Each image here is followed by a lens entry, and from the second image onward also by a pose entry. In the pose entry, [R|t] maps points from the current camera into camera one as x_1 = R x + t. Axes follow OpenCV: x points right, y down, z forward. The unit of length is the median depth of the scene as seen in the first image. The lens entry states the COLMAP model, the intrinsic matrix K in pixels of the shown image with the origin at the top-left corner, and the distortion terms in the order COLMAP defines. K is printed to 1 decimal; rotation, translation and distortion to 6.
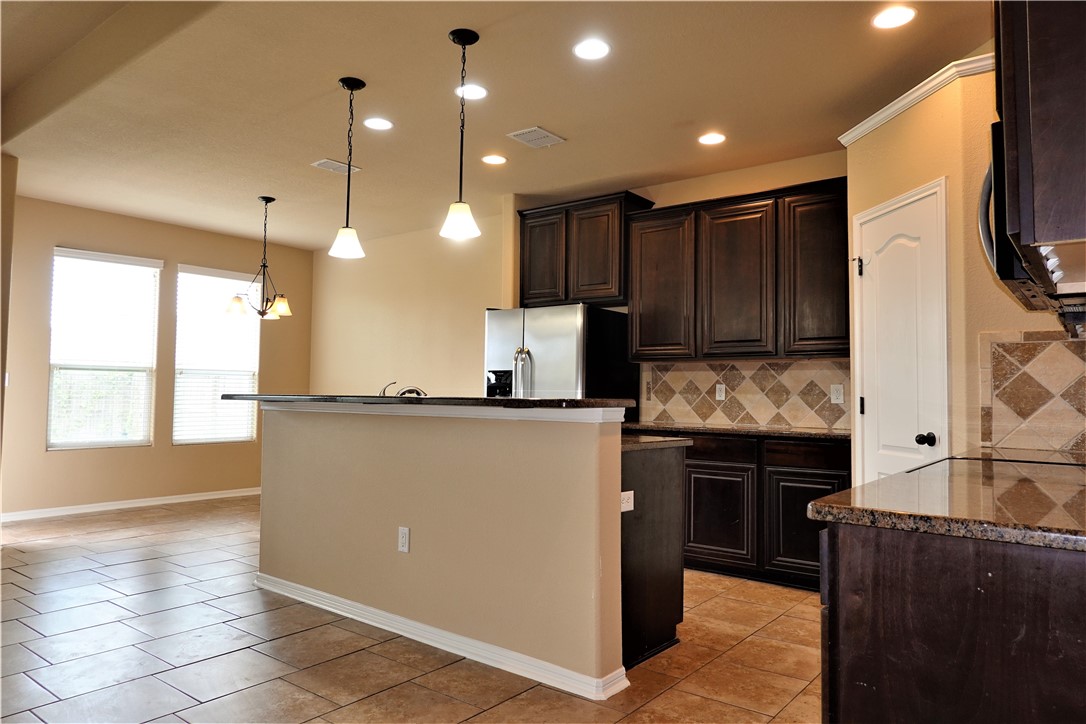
lens RADIAL K [[722.6, 0, 543.5], [0, 722.6, 357.0], [0, 0, 1]] dist [-0.004919, -0.000146]
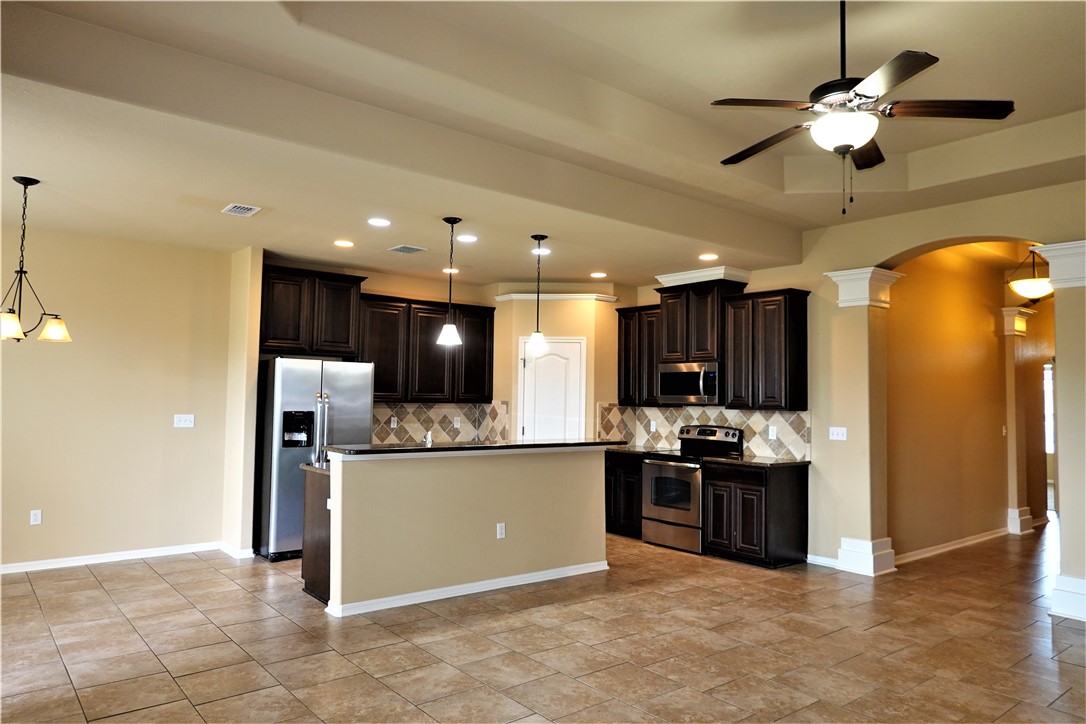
lens RADIAL K [[722.6, 0, 542.1], [0, 722.6, 355.0], [0, 0, 1]] dist [-0.004919, -0.000146]
pose [[0.218228, 0.048287, 0.974703, -1.255750], [-0.065799, 0.997230, -0.034671, -0.064357], [-0.973677, -0.056569, 0.220801, 0.404256]]
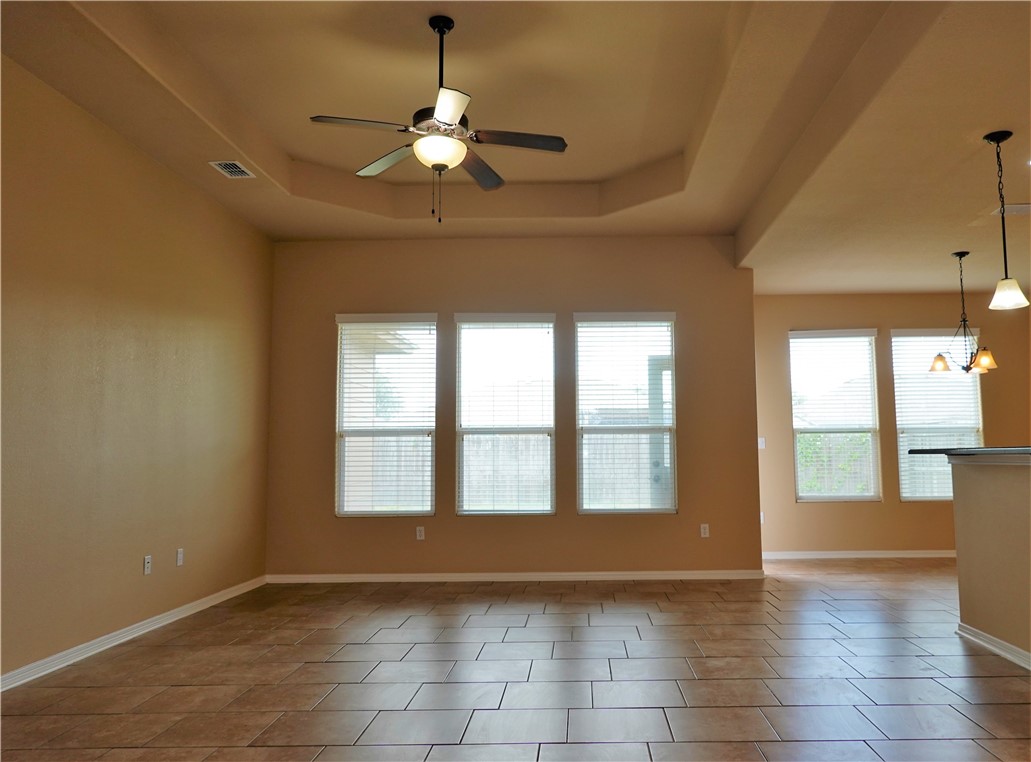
lens RADIAL K [[781.9, 0, 569.8], [0, 781.9, 375.8], [0, 0, 1]] dist [-0.001332, 0.008818]
pose [[0.606545, -0.098224, -0.788959, 0.160401], [0.057734, 0.995161, -0.079511, 0.004312], [0.792951, 0.002677, 0.609280, -0.109161]]
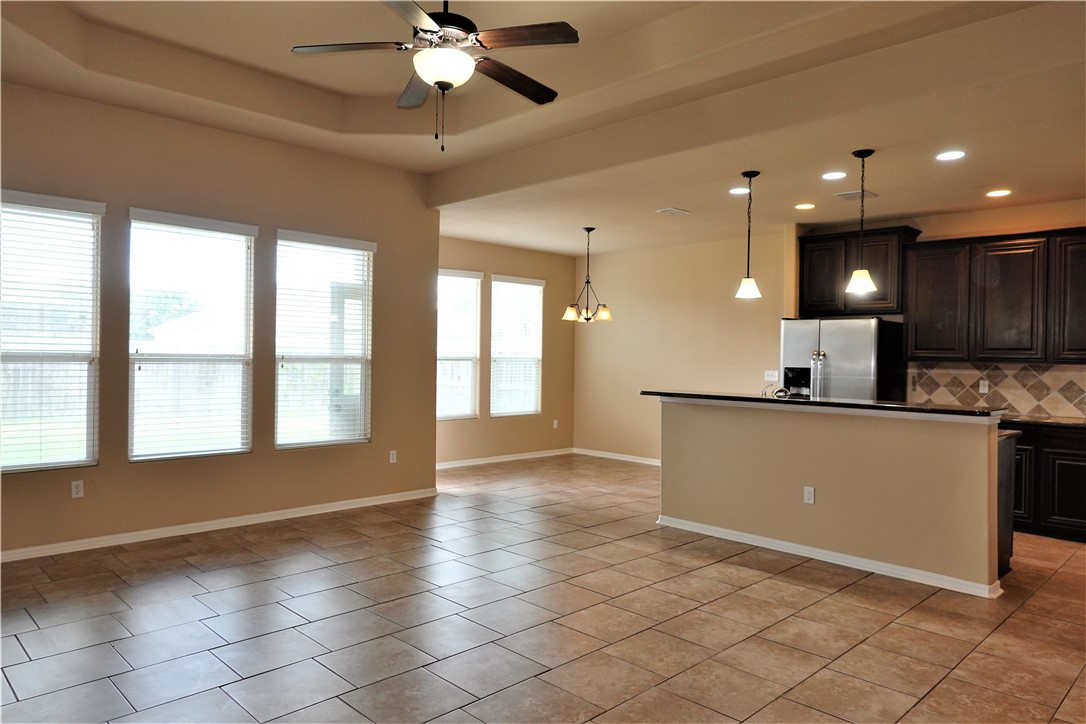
lens RADIAL K [[722.6, 0, 541.8], [0, 722.6, 351.5], [0, 0, 1]] dist [-0.004919, -0.000146]
pose [[0.991647, 0.002847, -0.128949, -0.385656], [0.002924, 0.999003, 0.044542, -0.076434], [0.128947, -0.044547, 0.990650, -0.368909]]
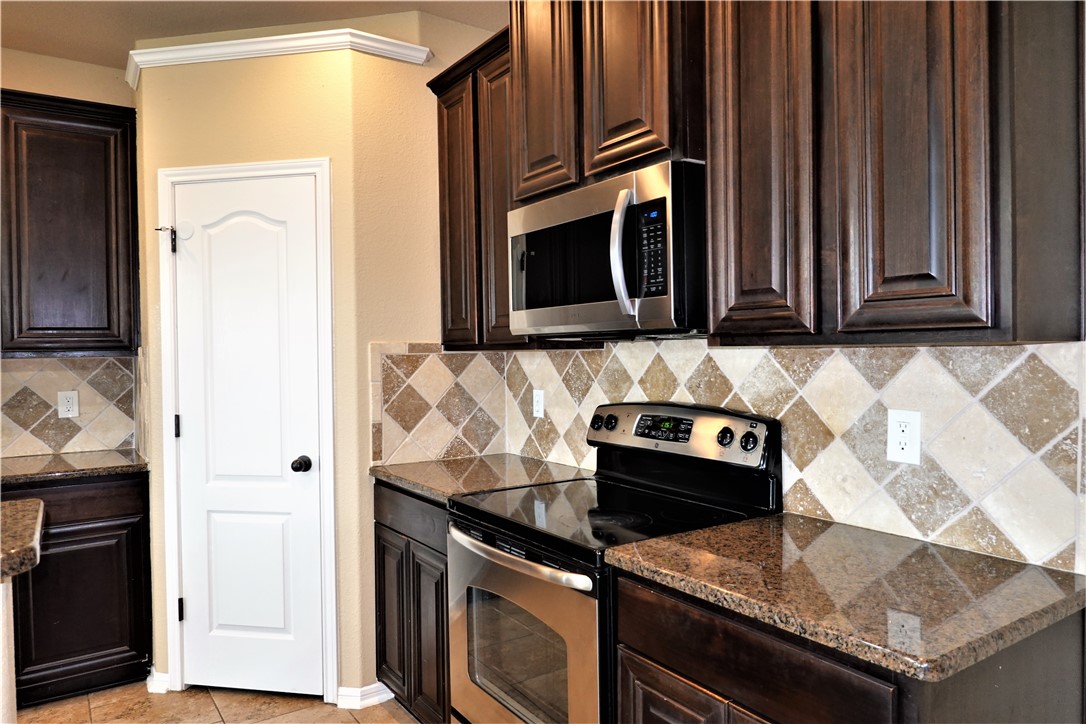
lens RADIAL K [[722.6, 0, 542.8], [0, 722.6, 358.0], [0, 0, 1]] dist [-0.004919, -0.000146]
pose [[0.301160, -0.027649, 0.953173, -0.129733], [-0.030936, 0.998770, 0.038746, -0.036073], [-0.953072, -0.041156, 0.299934, 0.329239]]
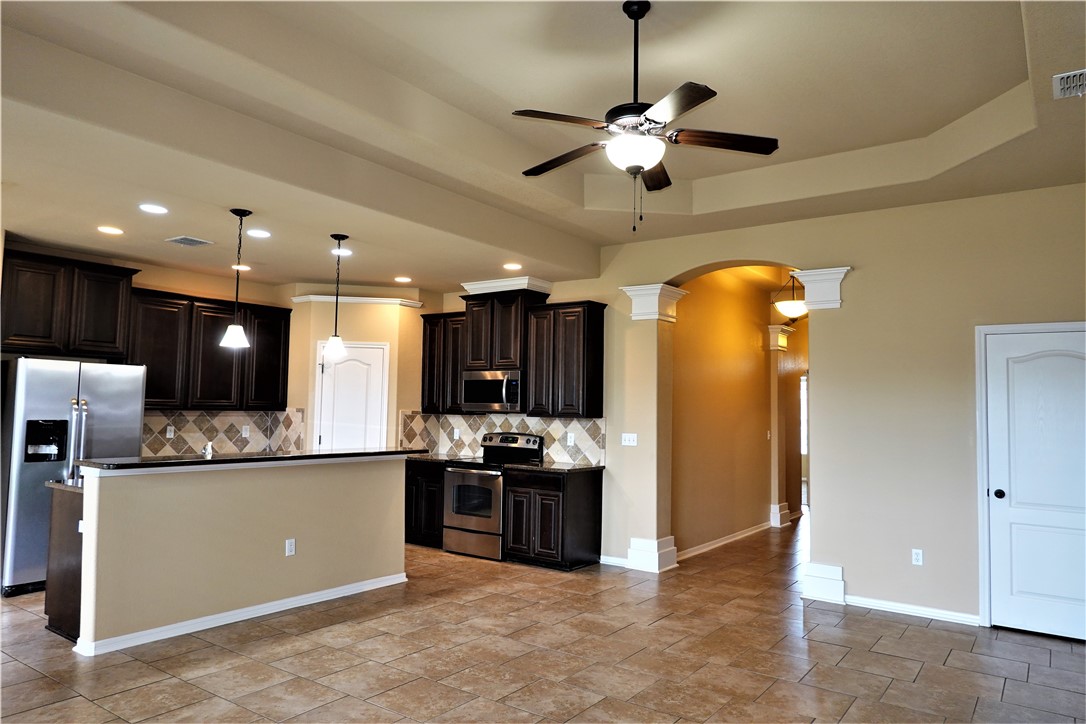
lens RADIAL K [[722.6, 0, 543.6], [0, 722.6, 356.0], [0, 0, 1]] dist [-0.004919, -0.000146]
pose [[-0.045012, 0.058248, 0.997287, -1.240699], [-0.071633, 0.995541, -0.061379, -0.065789], [-0.996415, -0.074202, -0.040639, 0.395080]]
